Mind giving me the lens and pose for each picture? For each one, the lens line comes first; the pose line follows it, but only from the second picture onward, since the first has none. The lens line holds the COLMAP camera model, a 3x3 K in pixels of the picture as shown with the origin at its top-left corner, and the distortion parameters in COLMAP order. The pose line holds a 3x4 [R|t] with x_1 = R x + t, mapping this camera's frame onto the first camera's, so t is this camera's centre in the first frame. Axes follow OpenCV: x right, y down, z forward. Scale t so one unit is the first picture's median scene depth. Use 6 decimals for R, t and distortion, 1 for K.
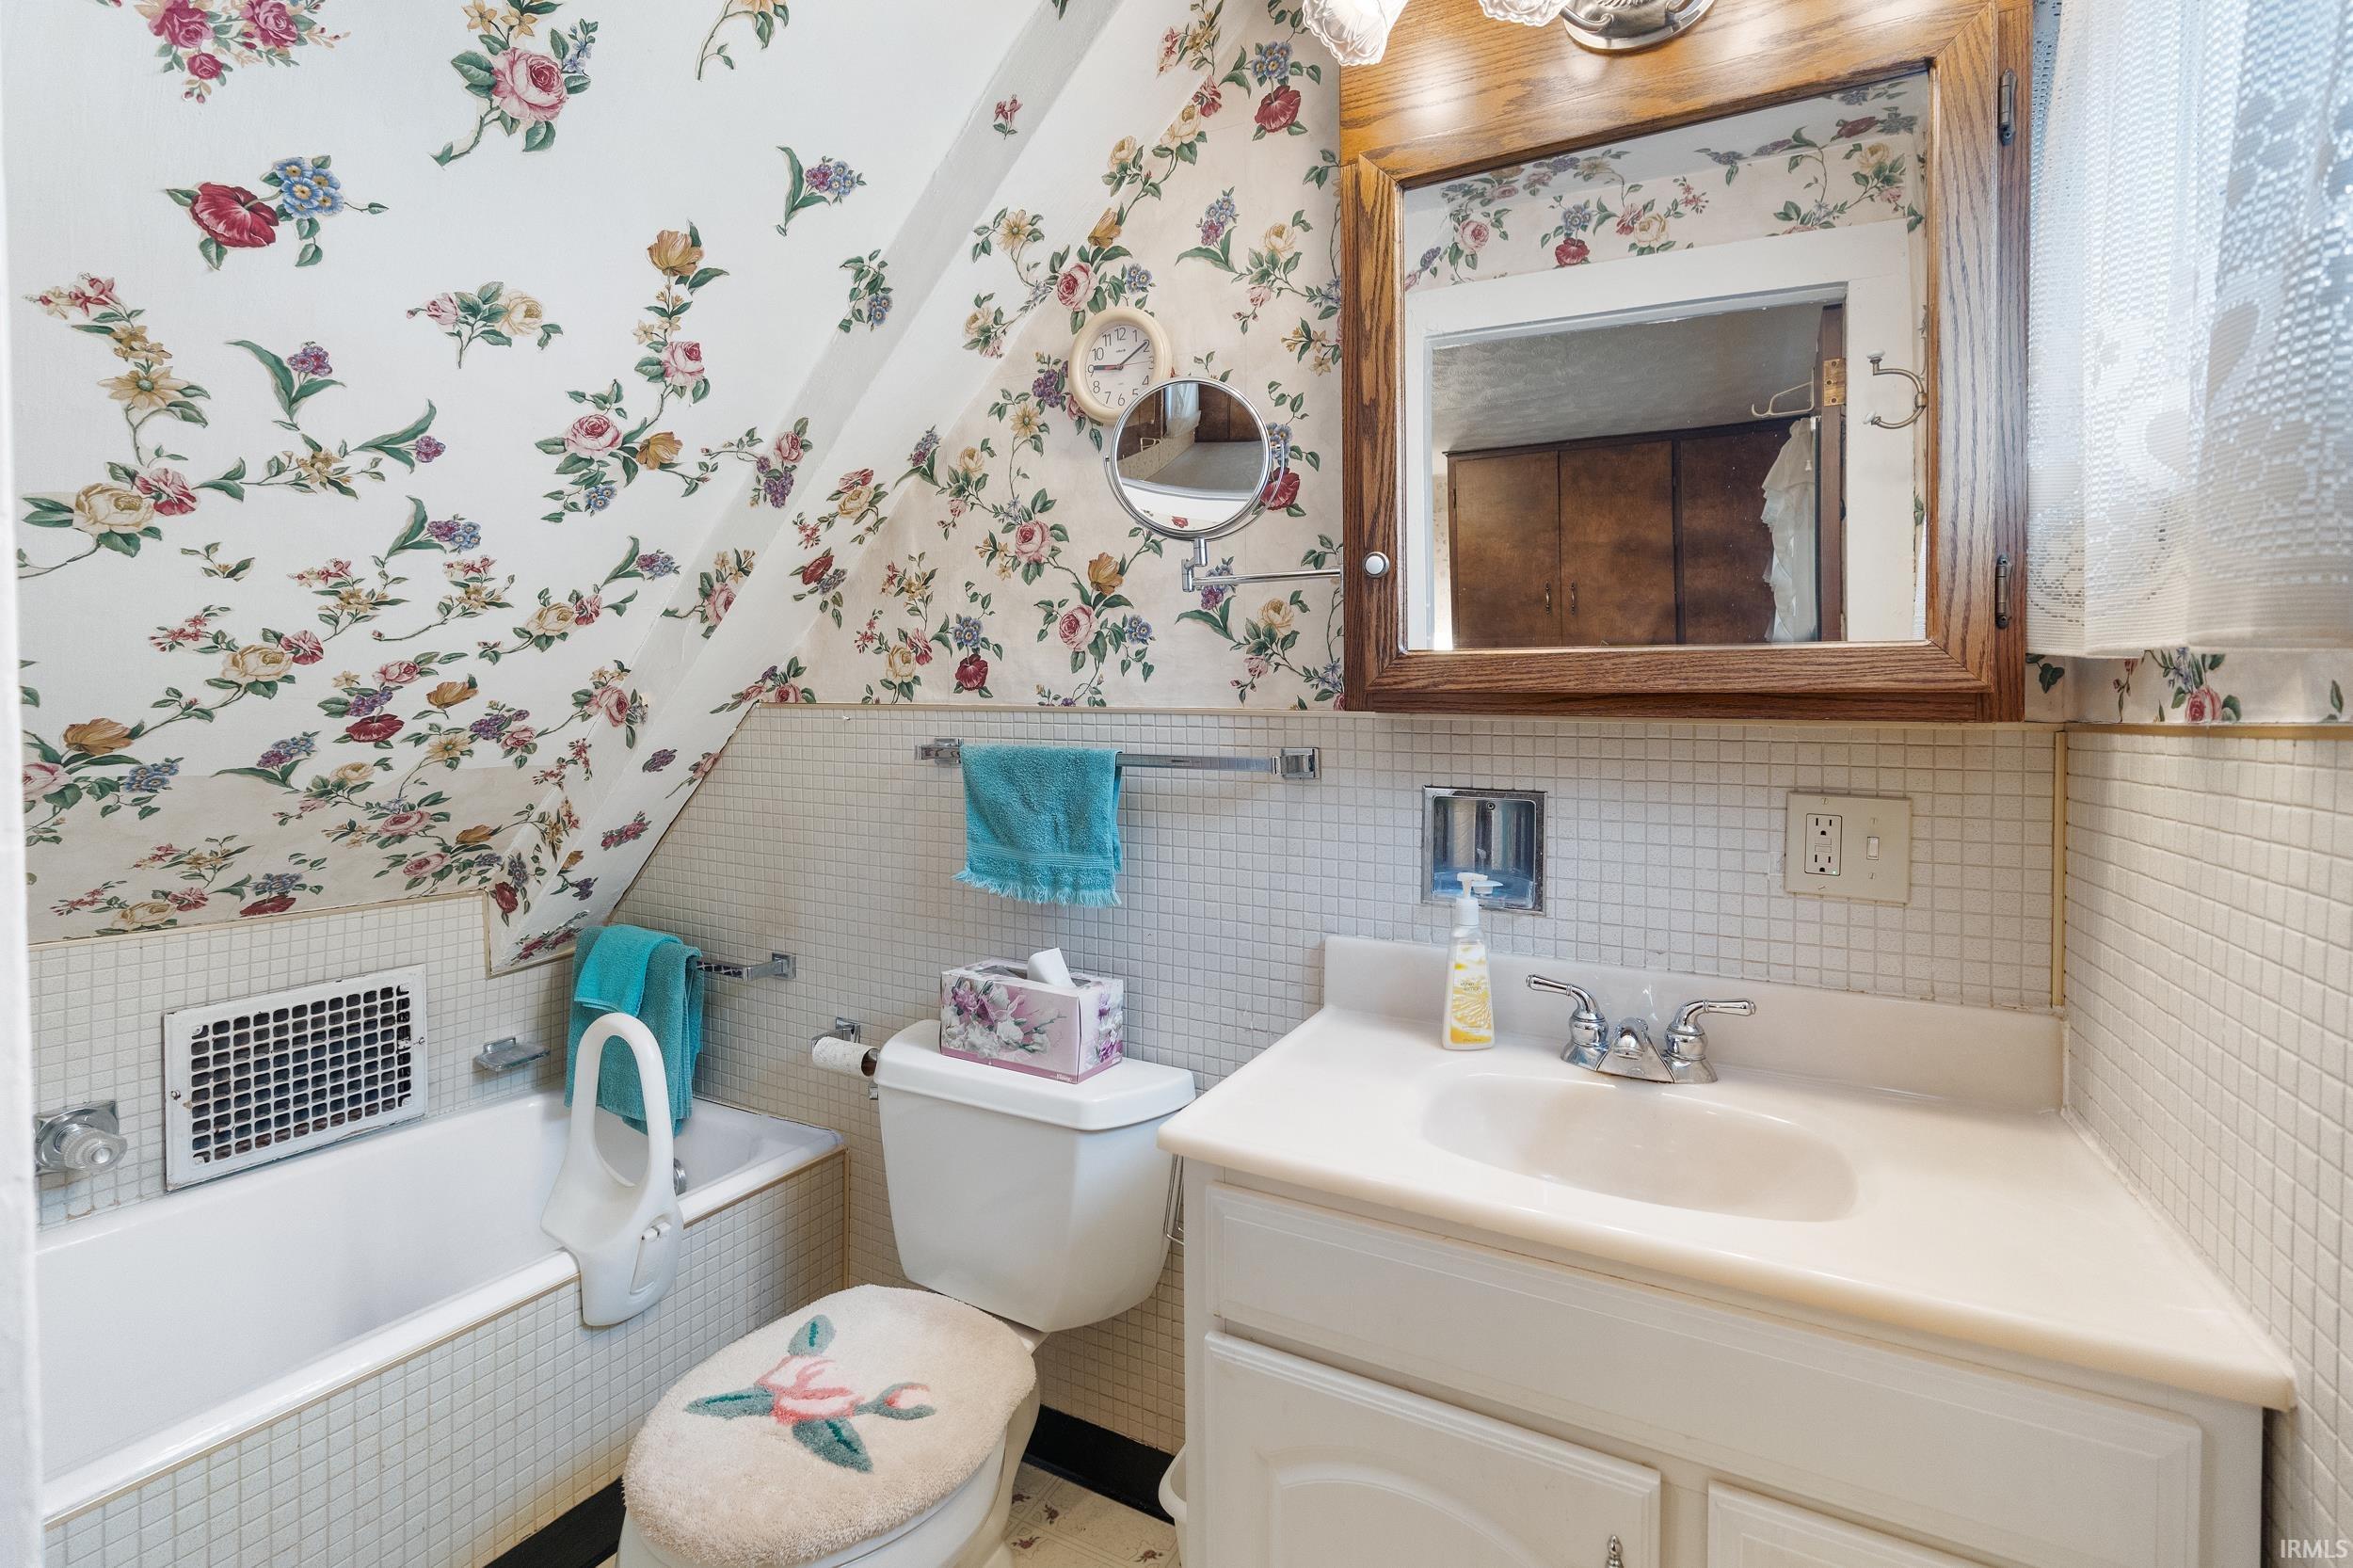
lens RADIAL K [[1023.3, 0, 1148.9], [0, 1023.3, 710.8], [0, 0, 1]] dist [-0.004040, -0.001139]
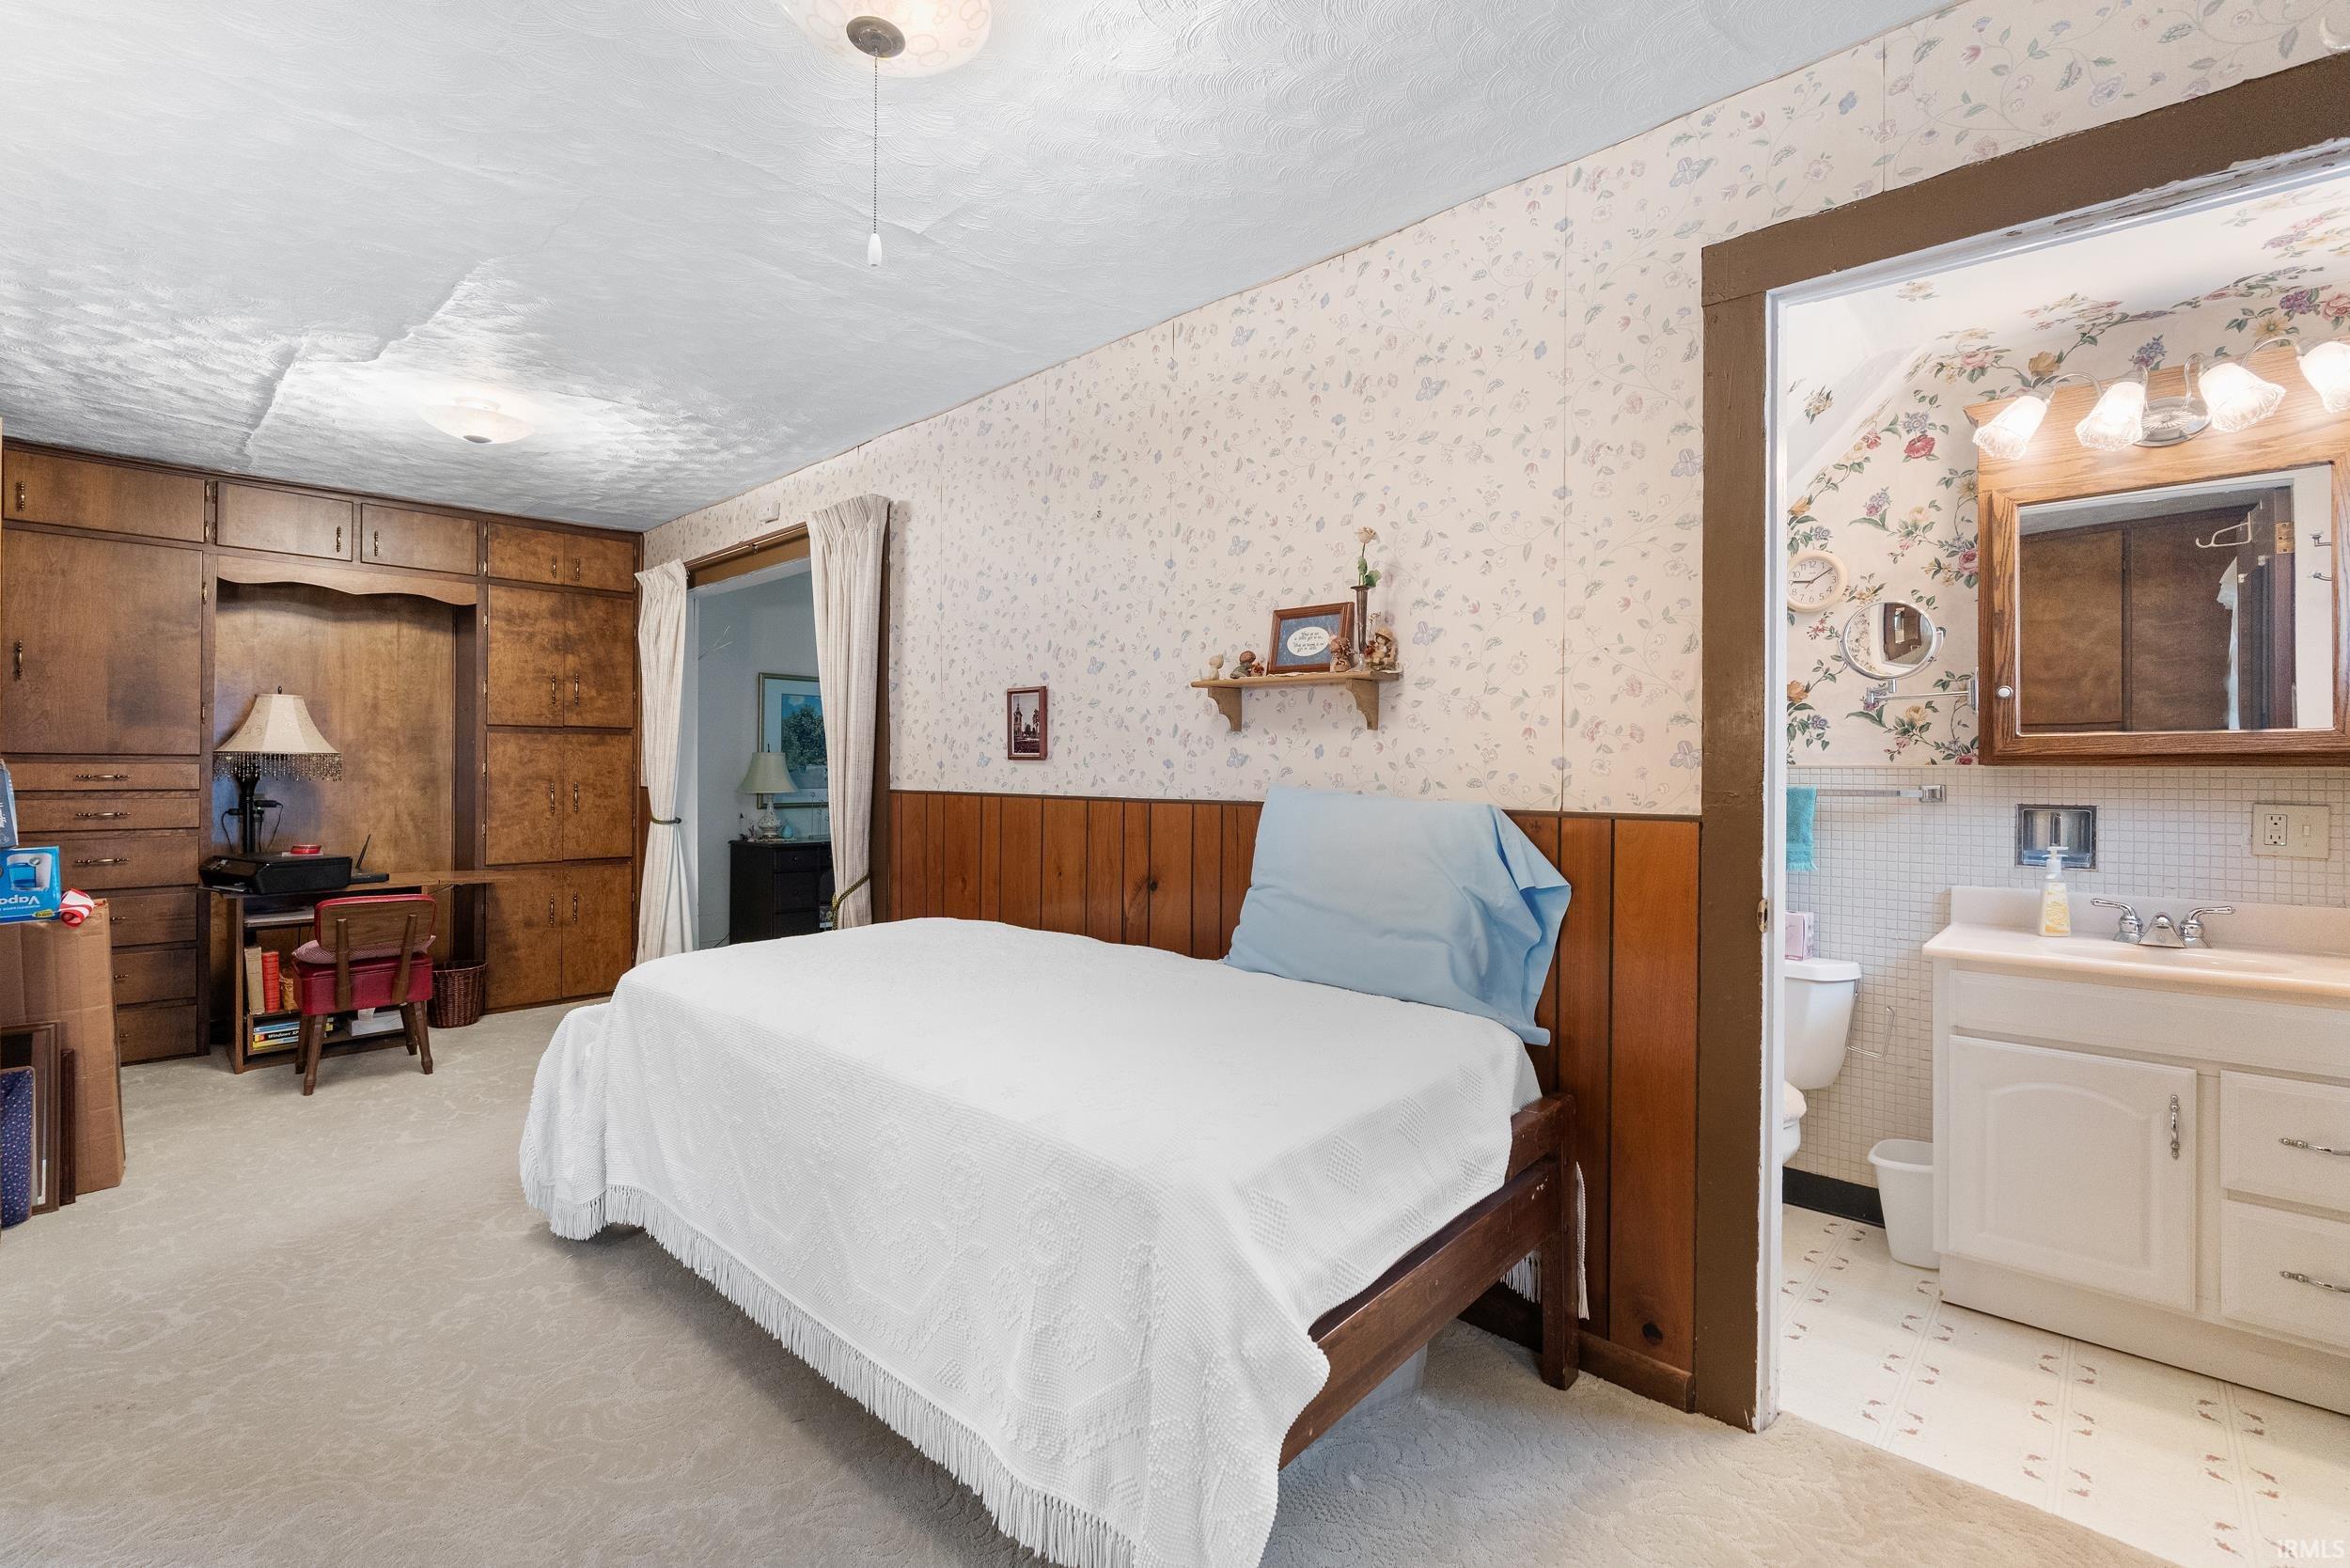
lens RADIAL K [[1022.1, 0, 1176.3], [0, 1022.1, 774.5], [0, 0, 1]] dist [-0.004040, -0.001139]
pose [[0.969167, -0.010384, -0.246184, -0.742251], [0.010852, 0.999941, 0.000544, 0.000821], [0.246164, -0.003199, 0.969223, -1.156846]]
